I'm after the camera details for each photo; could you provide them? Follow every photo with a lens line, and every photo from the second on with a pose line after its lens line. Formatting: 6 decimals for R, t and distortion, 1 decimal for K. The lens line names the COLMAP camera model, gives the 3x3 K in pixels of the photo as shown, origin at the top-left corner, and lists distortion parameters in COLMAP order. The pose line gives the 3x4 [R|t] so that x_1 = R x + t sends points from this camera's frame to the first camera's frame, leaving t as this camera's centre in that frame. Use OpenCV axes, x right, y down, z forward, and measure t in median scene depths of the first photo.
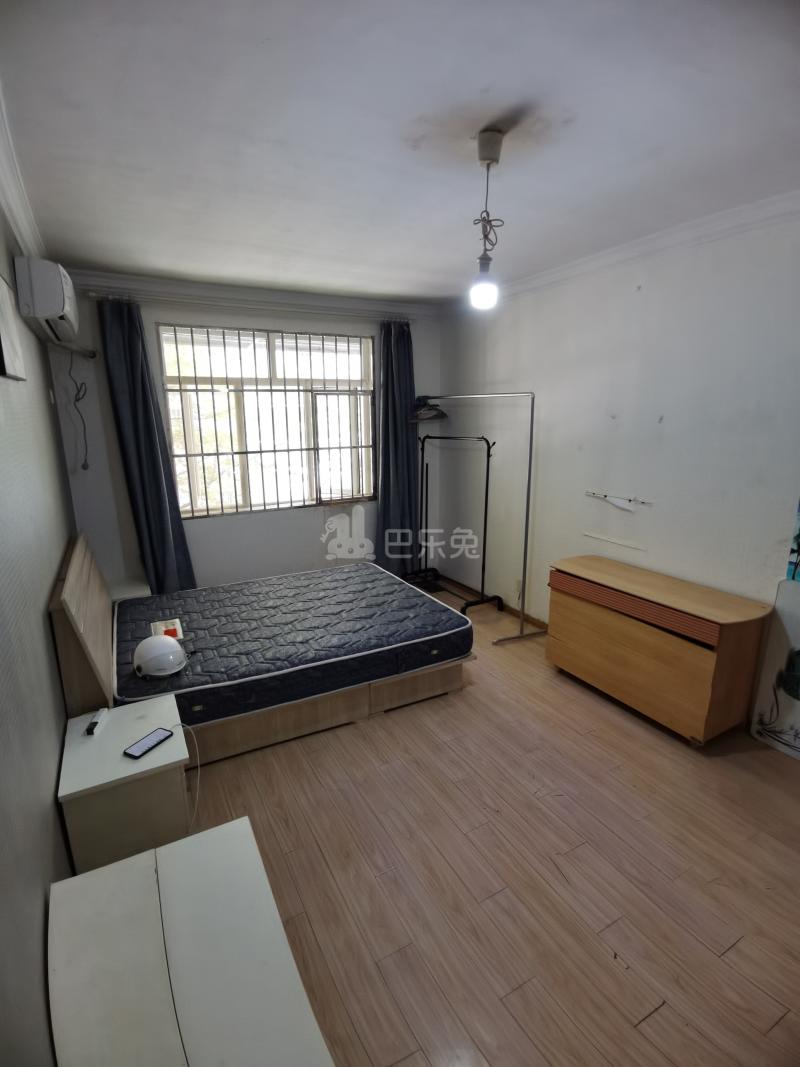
lens RADIAL K [[514.3, 0, 400.0], [0, 514.3, 533.5], [0, 0, 1]] dist [-0.029970, 0.000849]
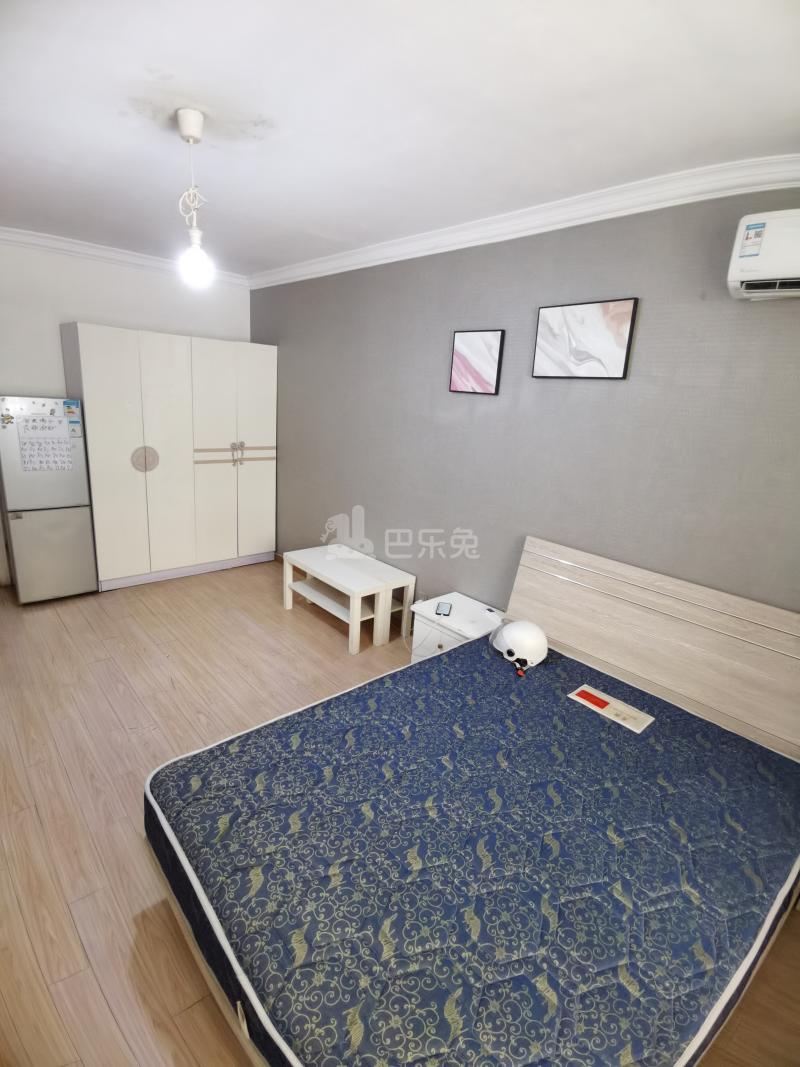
lens RADIAL K [[514.3, 0, 400.0], [0, 514.3, 533.5], [0, 0, 1]] dist [-0.029970, 0.000849]
pose [[-0.971164, 0.010588, -0.238179, 0.004876], [-0.106561, 0.874395, 0.473368, -0.229574], [0.213275, 0.485099, -0.848053, 0.965175]]
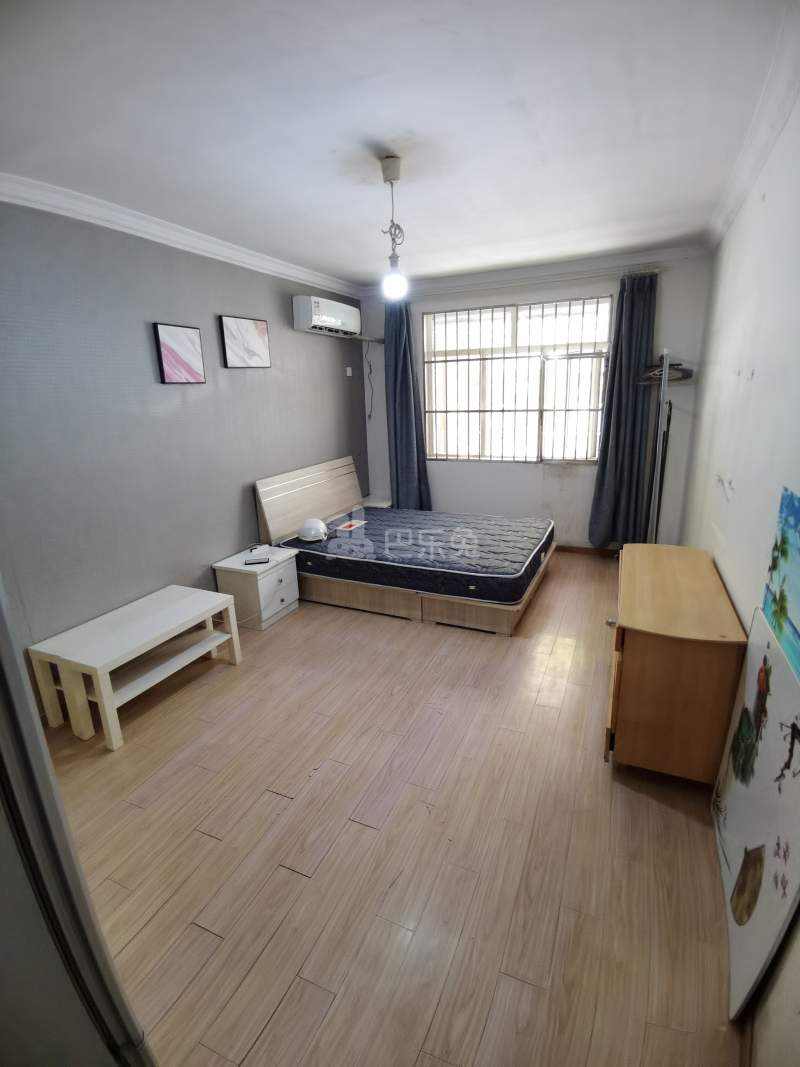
lens RADIAL K [[514.3, 0, 400.0], [0, 514.3, 533.5], [0, 0, 1]] dist [-0.029970, 0.000849]
pose [[0.604459, 0.208459, -0.768878, 0.556015], [-0.153898, 0.977531, 0.144041, -0.020038], [0.781629, 0.031262, 0.622959, 0.099893]]
